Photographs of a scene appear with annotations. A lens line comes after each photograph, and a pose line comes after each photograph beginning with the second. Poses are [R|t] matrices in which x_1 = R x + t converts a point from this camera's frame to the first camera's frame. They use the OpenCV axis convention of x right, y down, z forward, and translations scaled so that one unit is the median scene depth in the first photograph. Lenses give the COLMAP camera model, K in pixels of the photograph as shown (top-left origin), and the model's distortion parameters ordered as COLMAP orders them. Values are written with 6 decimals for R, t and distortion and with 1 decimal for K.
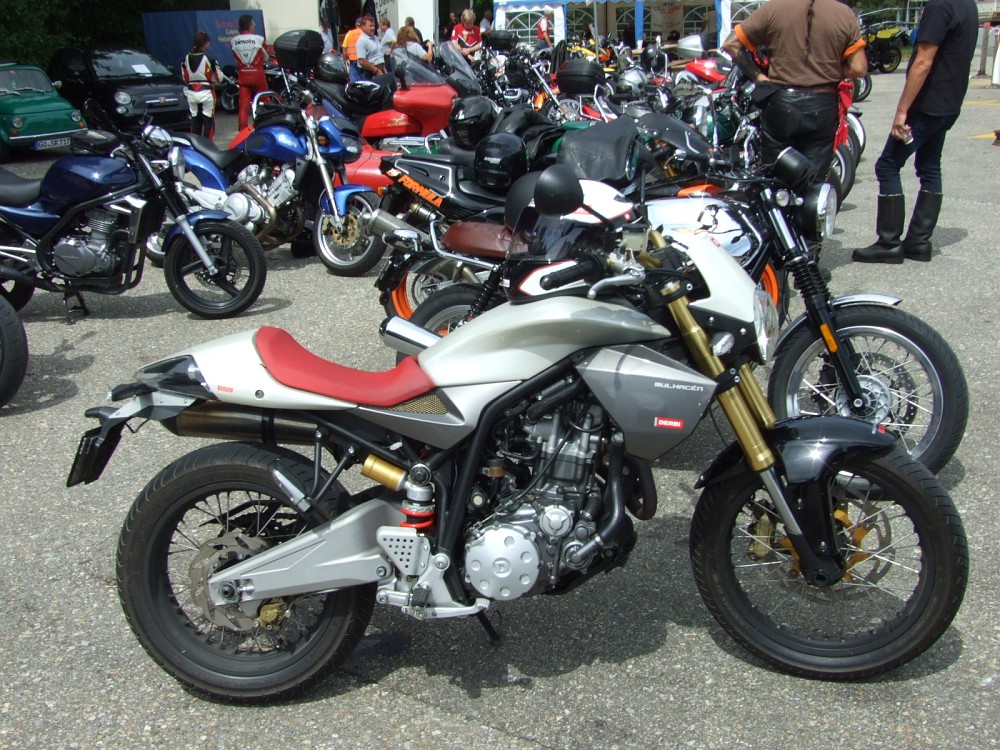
lens RADIAL K [[1080.1, 0, 500.0], [0, 1080.1, 375.0], [0, 0, 1]] dist [-0.040780, 0.031445]
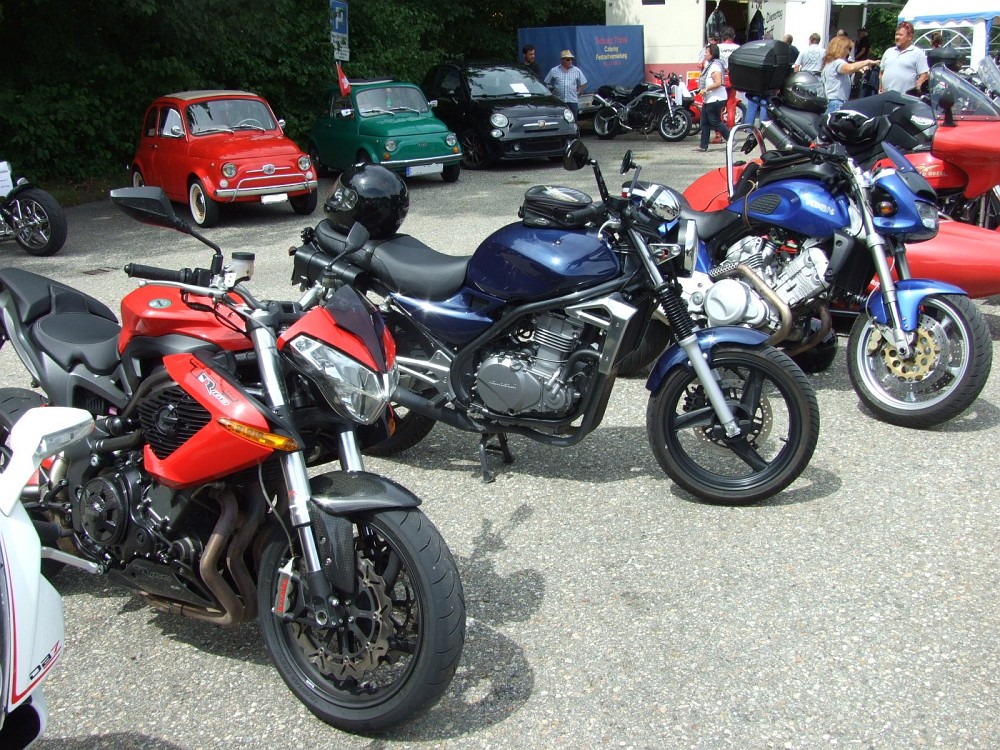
lens RADIAL K [[1080.1, 0, 500.0], [0, 1080.1, 375.0], [0, 0, 1]] dist [-0.040780, 0.031445]
pose [[0.956632, 0.082696, -0.279315, -0.192998], [-0.087885, 0.996112, -0.006083, -0.095926], [0.277726, 0.030367, 0.960180, 0.334931]]
